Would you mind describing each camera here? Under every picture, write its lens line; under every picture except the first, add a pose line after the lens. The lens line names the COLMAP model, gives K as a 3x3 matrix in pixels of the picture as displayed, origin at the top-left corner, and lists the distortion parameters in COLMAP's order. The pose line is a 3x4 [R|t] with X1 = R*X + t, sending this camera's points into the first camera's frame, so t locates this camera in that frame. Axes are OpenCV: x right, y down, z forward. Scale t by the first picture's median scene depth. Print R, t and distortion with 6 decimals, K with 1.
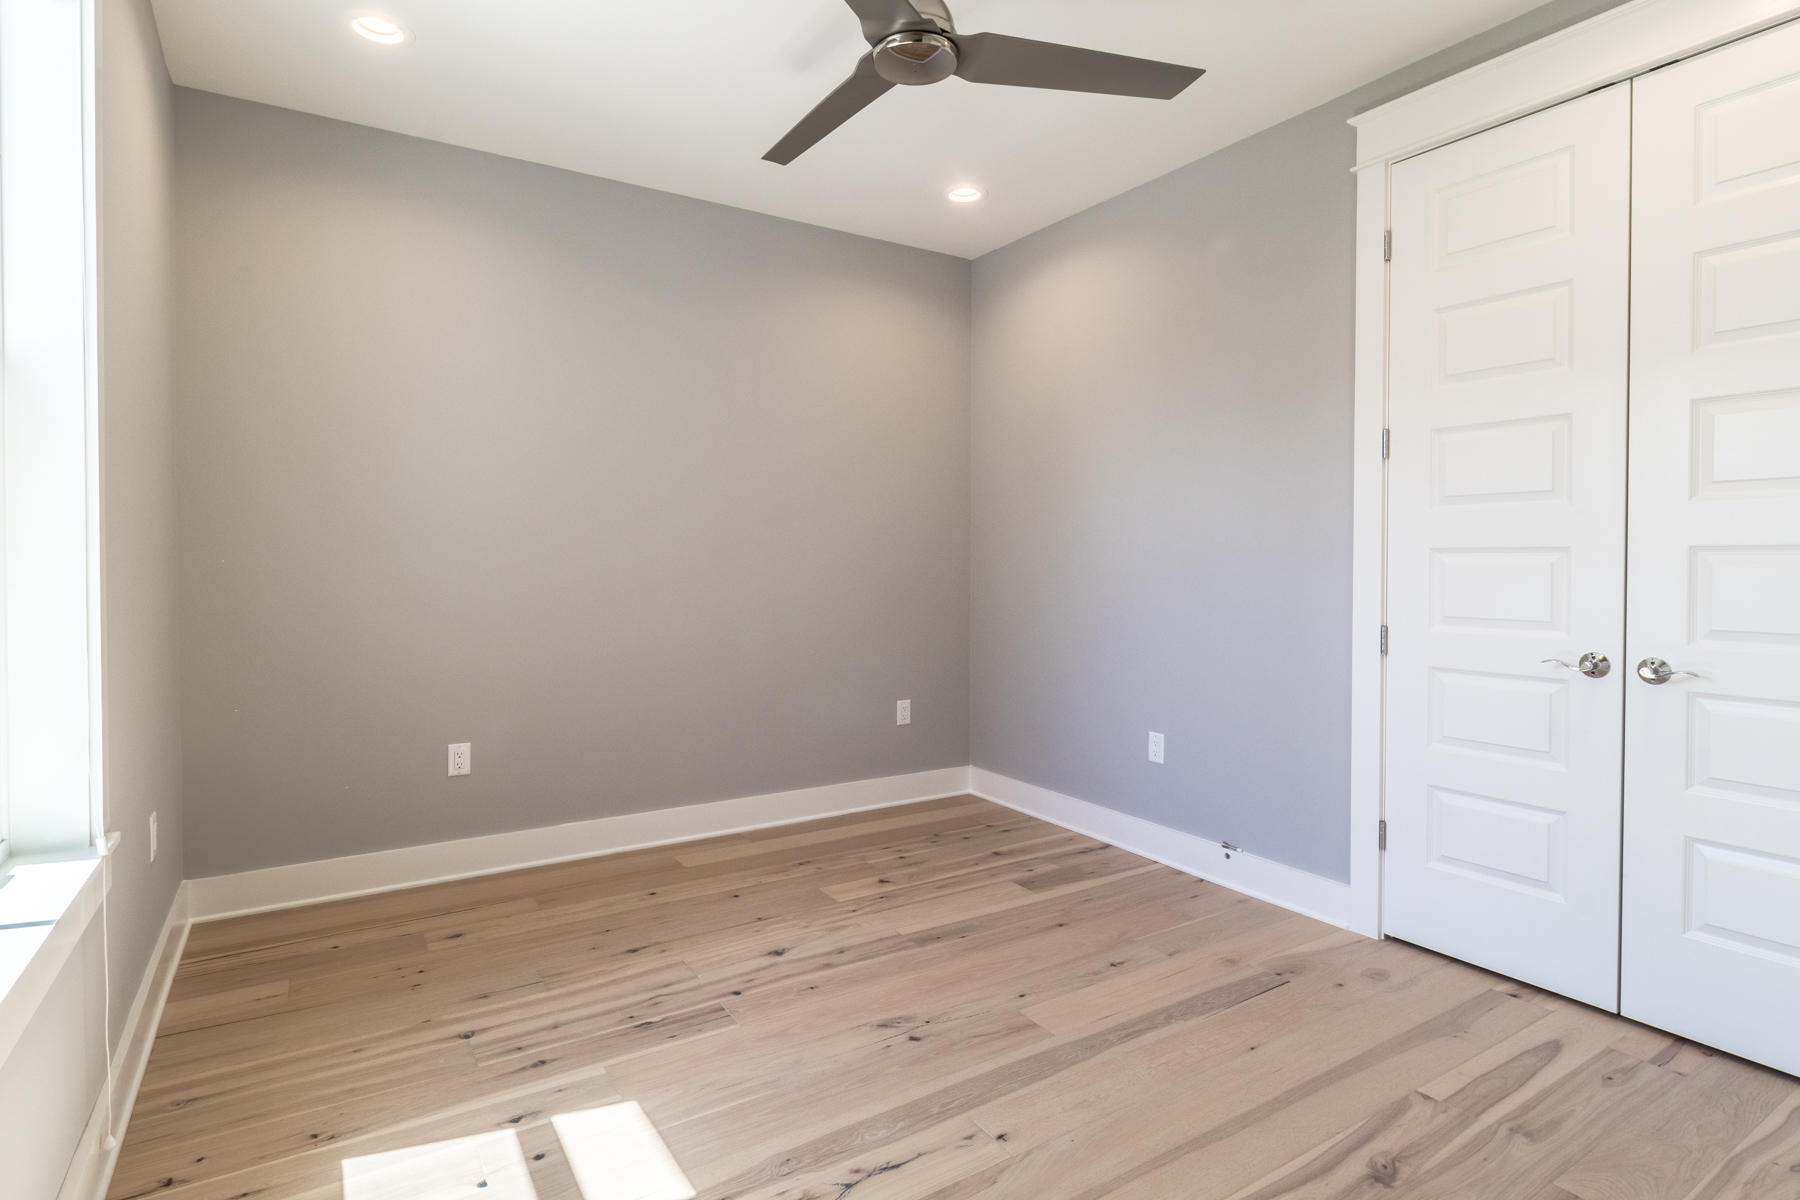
lens RADIAL K [[943.8, 0, 899.1], [0, 943.8, 582.0], [0, 0, 1]] dist [-0.000561, -0.000629]
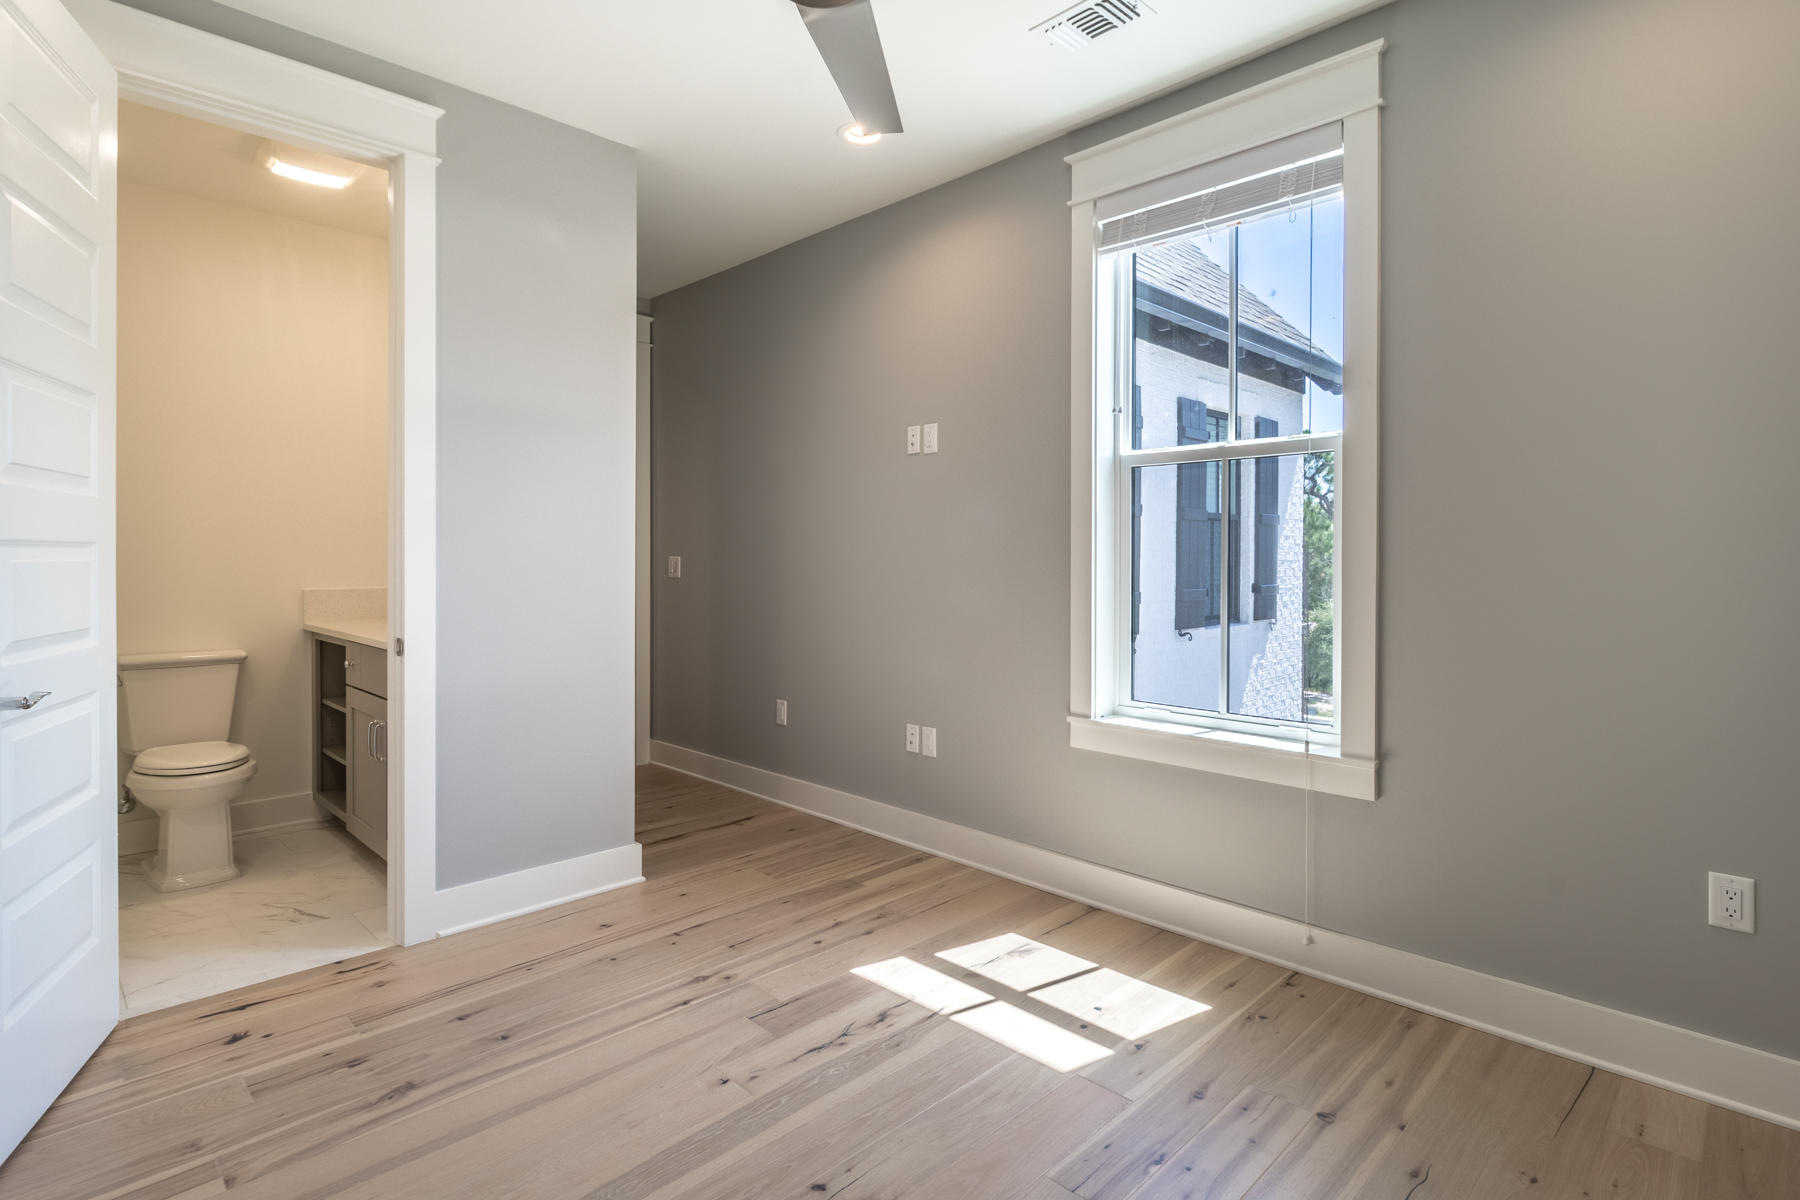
lens RADIAL K [[943.8, 0, 899.1], [0, 943.8, 582.0], [0, 0, 1]] dist [-0.000561, -0.000629]
pose [[-0.979383, 0.001150, -0.202011, 0.126707], [-0.009068, 0.998726, 0.049649, -0.068006], [0.201811, 0.050457, -0.978124, 2.048580]]
